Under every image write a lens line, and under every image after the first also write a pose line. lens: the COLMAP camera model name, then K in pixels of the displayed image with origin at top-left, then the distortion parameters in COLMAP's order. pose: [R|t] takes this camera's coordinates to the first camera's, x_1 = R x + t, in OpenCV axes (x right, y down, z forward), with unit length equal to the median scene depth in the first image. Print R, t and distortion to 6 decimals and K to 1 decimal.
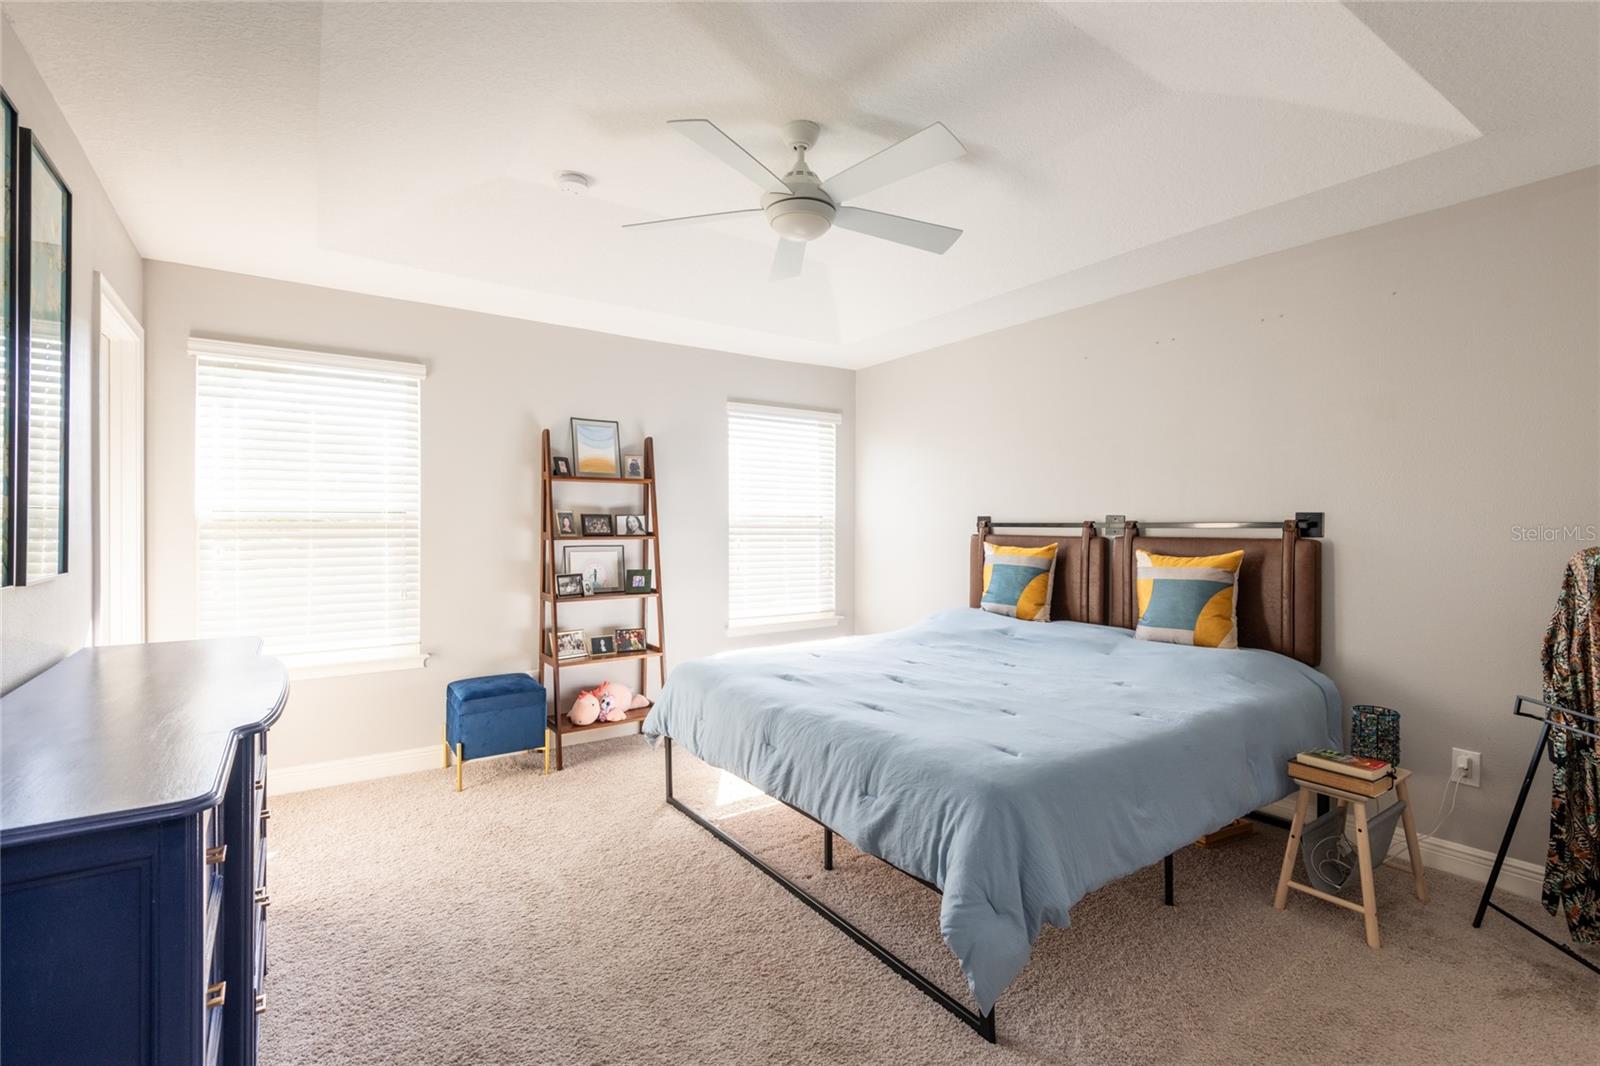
lens RADIAL K [[766.9, 0, 798.2], [0, 766.9, 528.8], [0, 0, 1]] dist [0.027134, -0.019231]
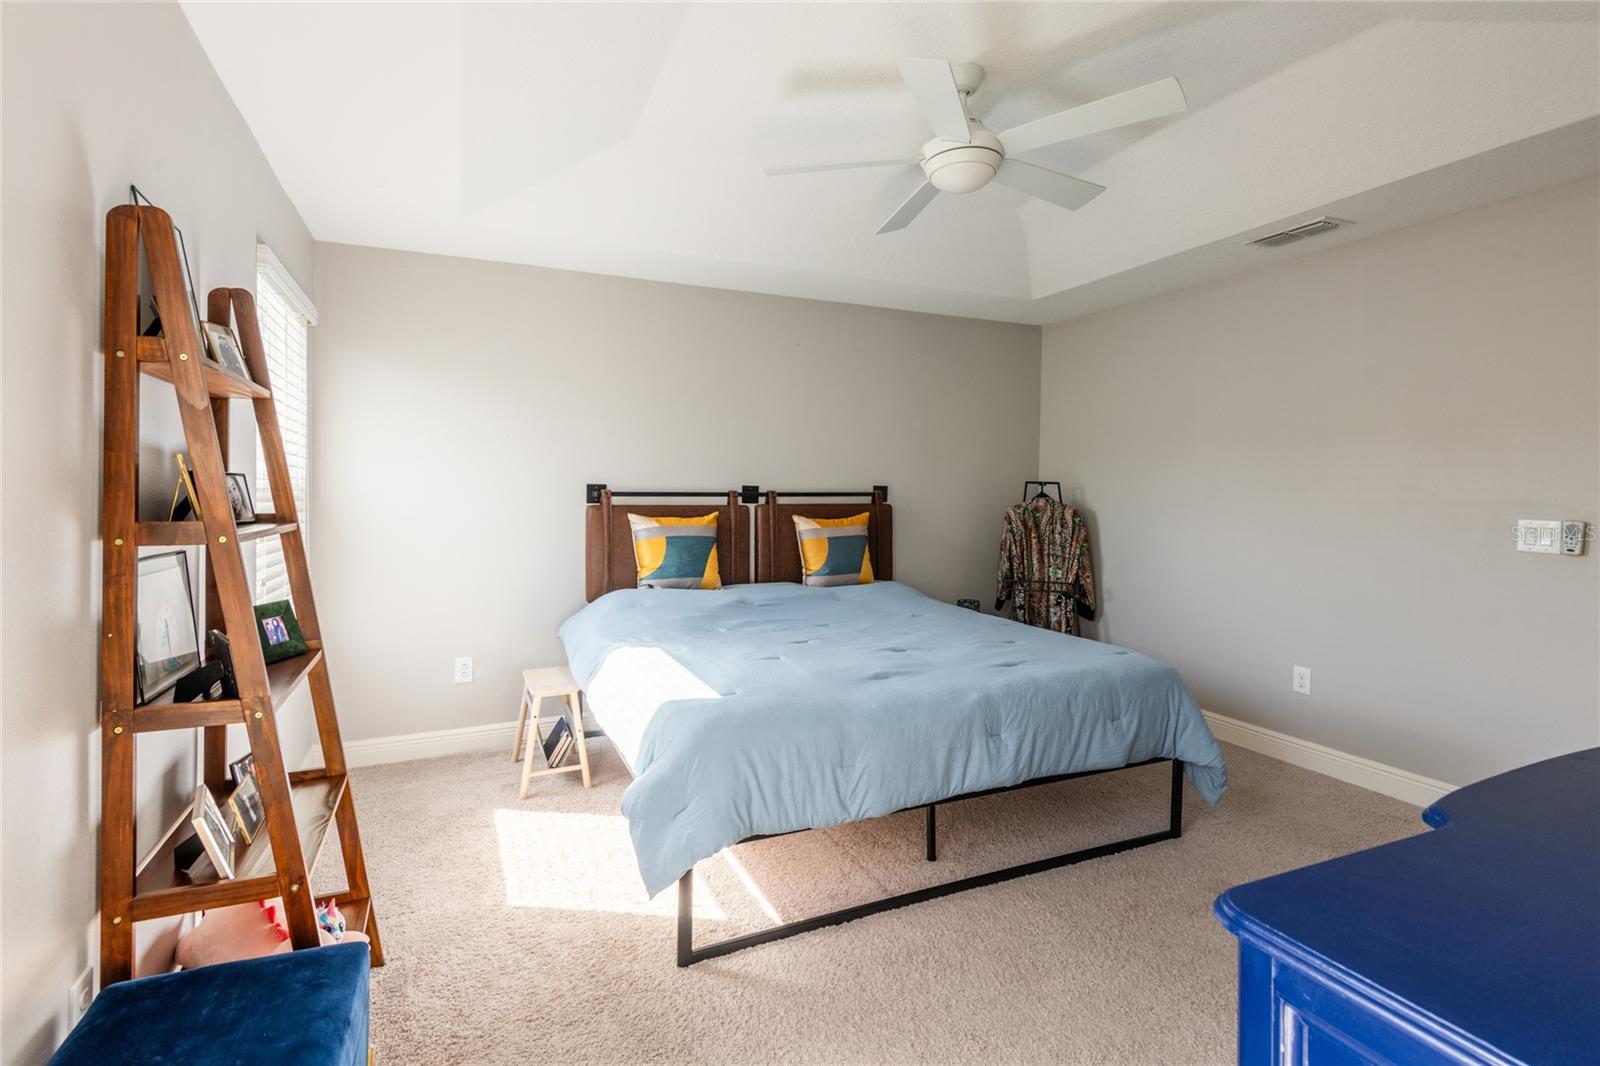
lens RADIAL K [[743.5, 0, 799.3], [0, 743.5, 487.5], [0, 0, 1]] dist [-0.000307, -0.000013]
pose [[0.171230, 0.002868, 0.985227, -0.671072], [0.008412, 0.999955, -0.004373, -0.010009], [-0.985195, 0.009037, 0.171199, 0.754363]]
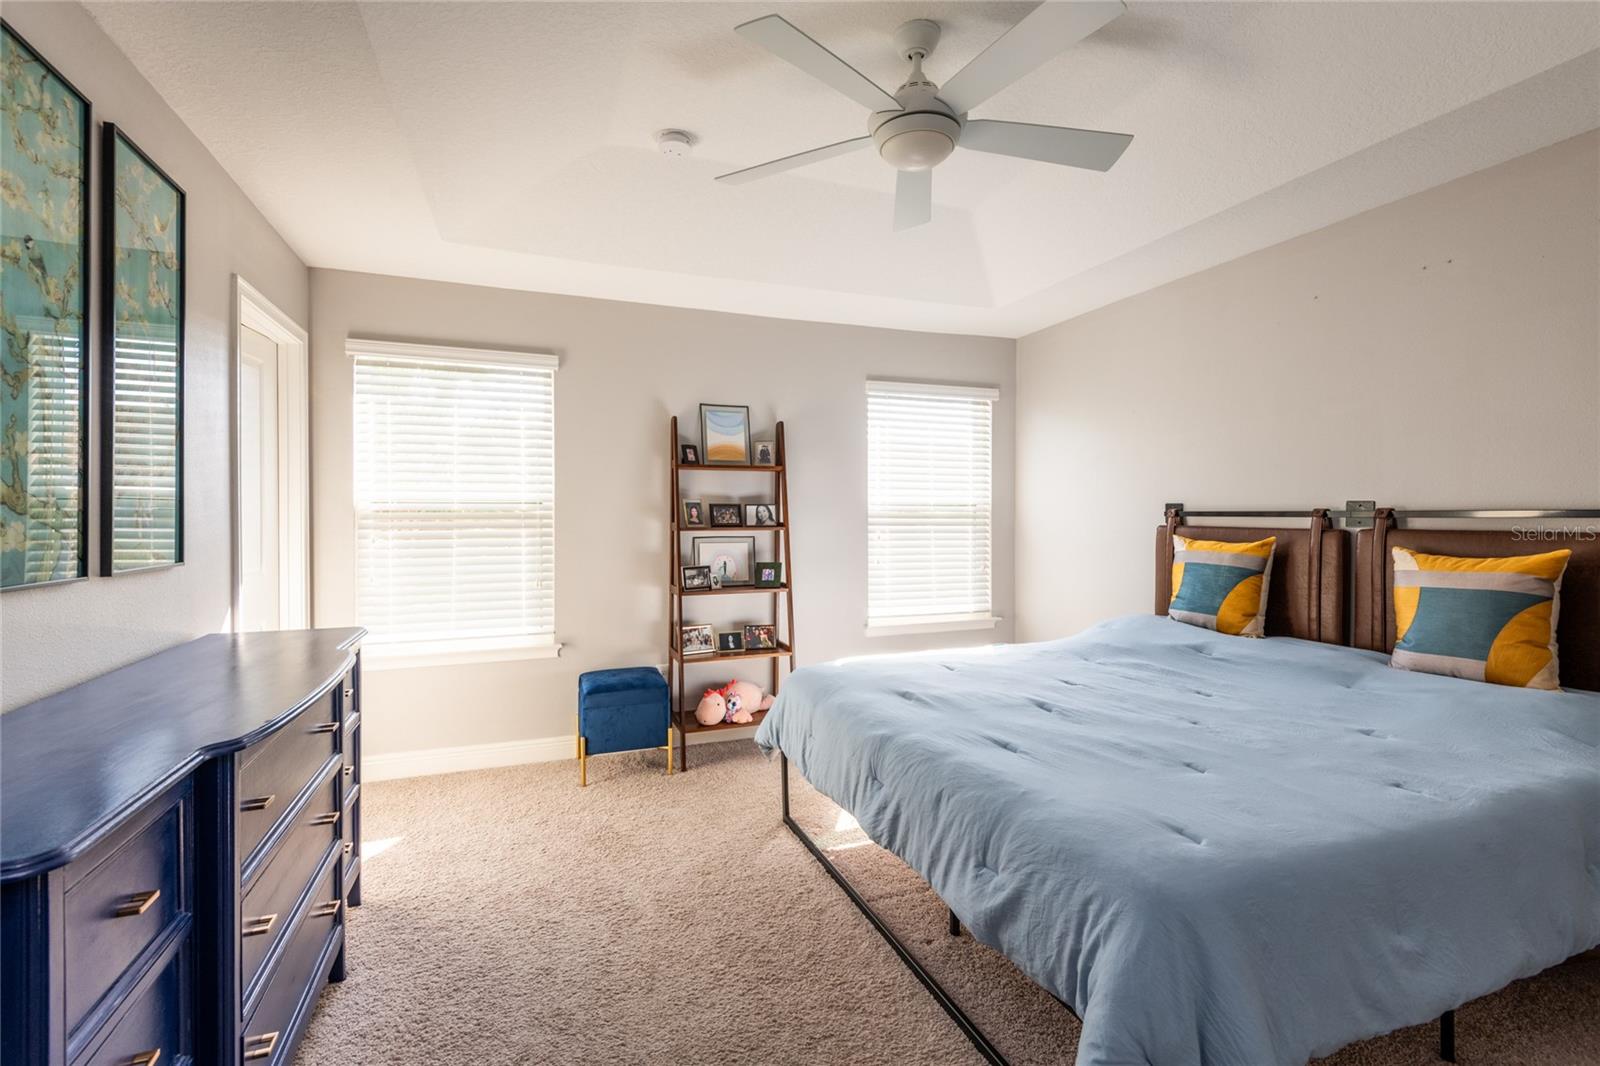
lens RADIAL K [[761.8, 0, 779.0], [0, 761.8, 520.6], [0, 0, 1]] dist [0.032163, -0.024536]
pose [[0.967713, -0.000043, -0.252055, 0.048594], [0.000746, 0.999996, 0.002693, -0.000747], [0.252054, -0.002794, 0.967709, 0.122107]]
